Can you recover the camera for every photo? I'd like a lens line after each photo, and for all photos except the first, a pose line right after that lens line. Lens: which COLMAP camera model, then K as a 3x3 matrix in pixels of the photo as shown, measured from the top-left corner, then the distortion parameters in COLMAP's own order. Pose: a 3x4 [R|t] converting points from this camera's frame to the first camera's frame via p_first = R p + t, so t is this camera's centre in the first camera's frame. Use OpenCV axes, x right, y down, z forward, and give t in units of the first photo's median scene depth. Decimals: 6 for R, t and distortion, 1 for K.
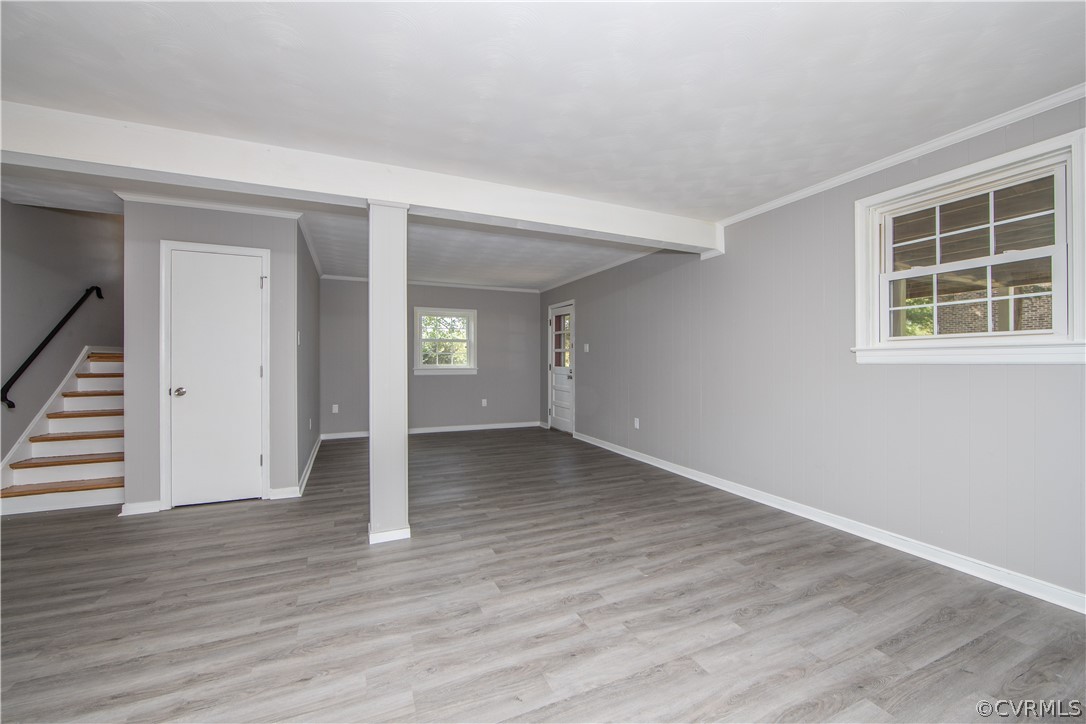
lens RADIAL K [[447.2, 0, 542.6], [0, 447.2, 360.6], [0, 0, 1]] dist [-0.001265, -0.000195]
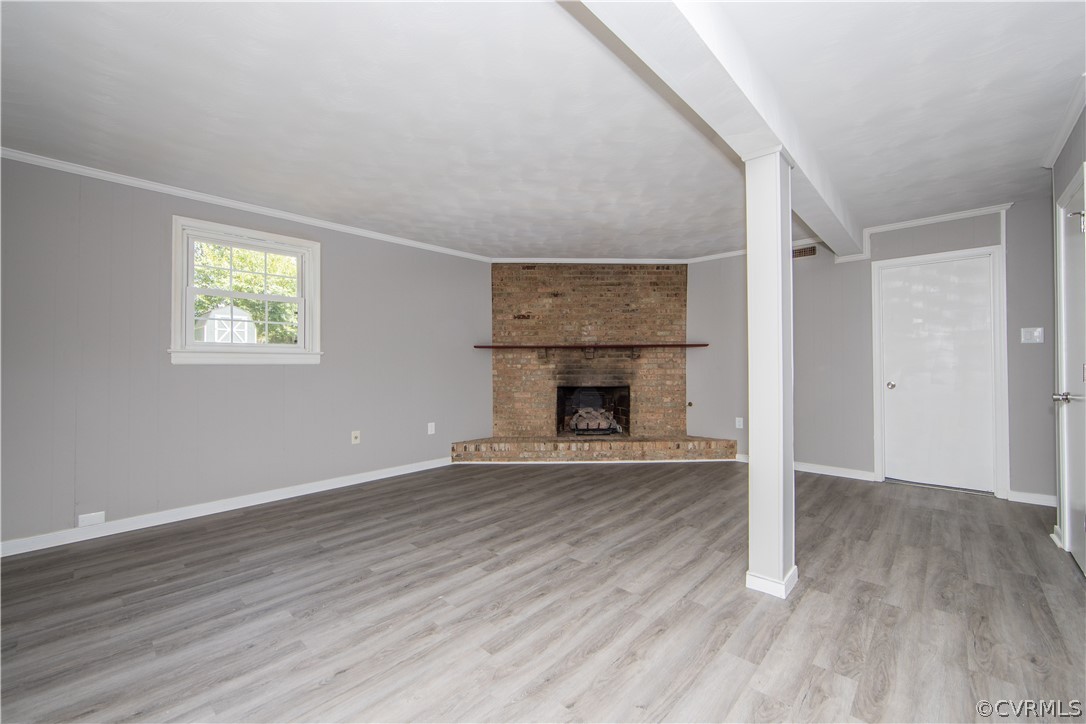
lens RADIAL K [[447.2, 0, 545.4], [0, 447.2, 360.9], [0, 0, 1]] dist [-0.001265, -0.000195]
pose [[-0.922792, 0.000274, -0.385298, 0.421777], [0.003167, 0.999971, -0.006874, 0.016531], [0.385285, -0.007564, -0.922766, 2.108029]]
